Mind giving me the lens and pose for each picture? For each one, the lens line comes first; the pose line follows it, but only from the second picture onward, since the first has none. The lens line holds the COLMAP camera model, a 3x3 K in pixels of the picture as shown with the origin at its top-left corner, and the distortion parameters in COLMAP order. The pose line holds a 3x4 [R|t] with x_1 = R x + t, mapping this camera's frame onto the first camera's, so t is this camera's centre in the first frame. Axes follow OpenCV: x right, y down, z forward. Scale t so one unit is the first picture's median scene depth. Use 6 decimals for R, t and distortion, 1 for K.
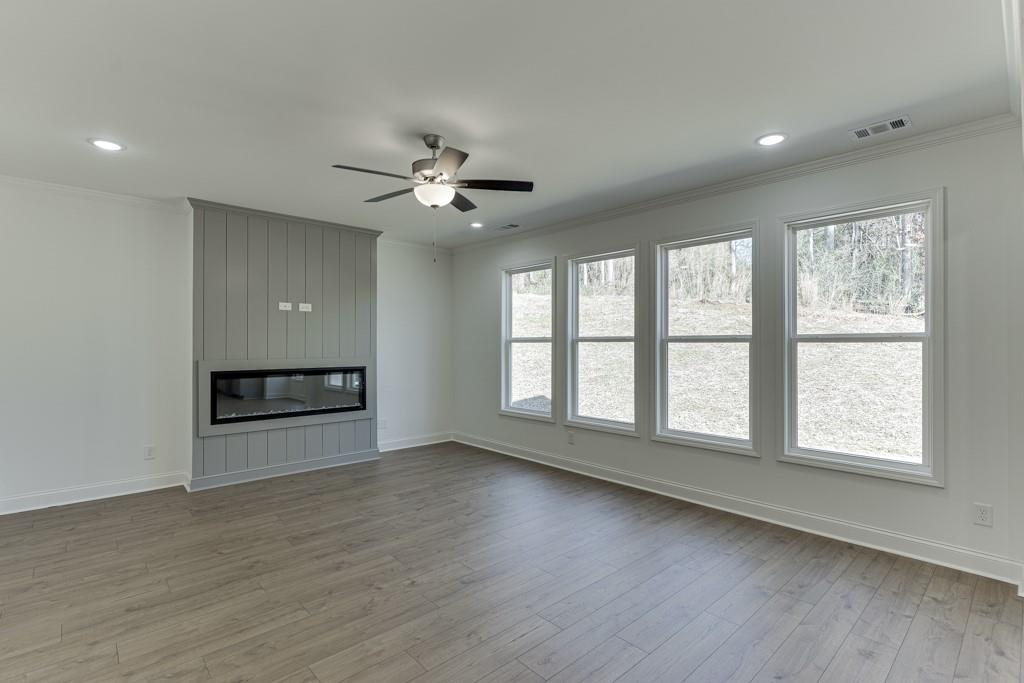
lens RADIAL K [[478.1, 0, 469.0], [0, 478.1, 343.5], [0, 0, 1]] dist [0.002312, -0.000271]
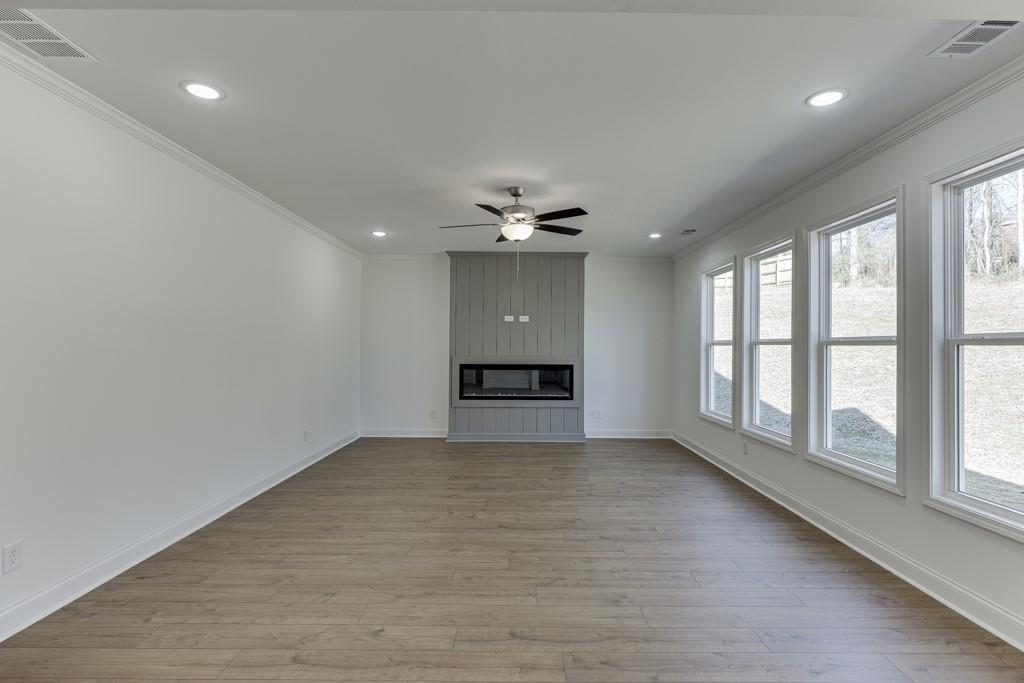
lens RADIAL K [[439.0, 0, 517.9], [0, 439.0, 342.3], [0, 0, 1]] dist [-0.001125, -0.000035]
pose [[0.765911, -0.003104, -0.642940, 0.493303], [-0.003855, 0.999948, -0.009419, 0.001930], [0.642935, 0.009693, 0.765859, 0.059520]]
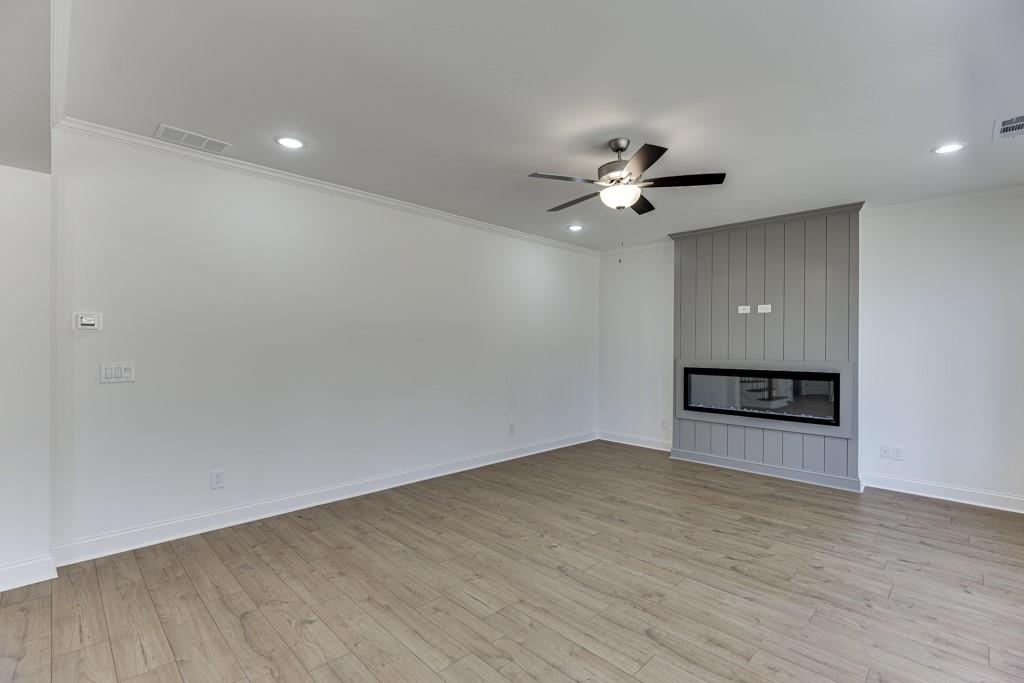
lens RADIAL K [[460.2, 0, 569.3], [0, 460.2, 343.6], [0, 0, 1]] dist [-0.003734, -0.000642]
pose [[0.145248, -0.004130, -0.989387, 0.615111], [-0.004725, 0.999977, -0.004868, 0.003772], [0.989384, 0.005382, 0.145226, 0.530221]]
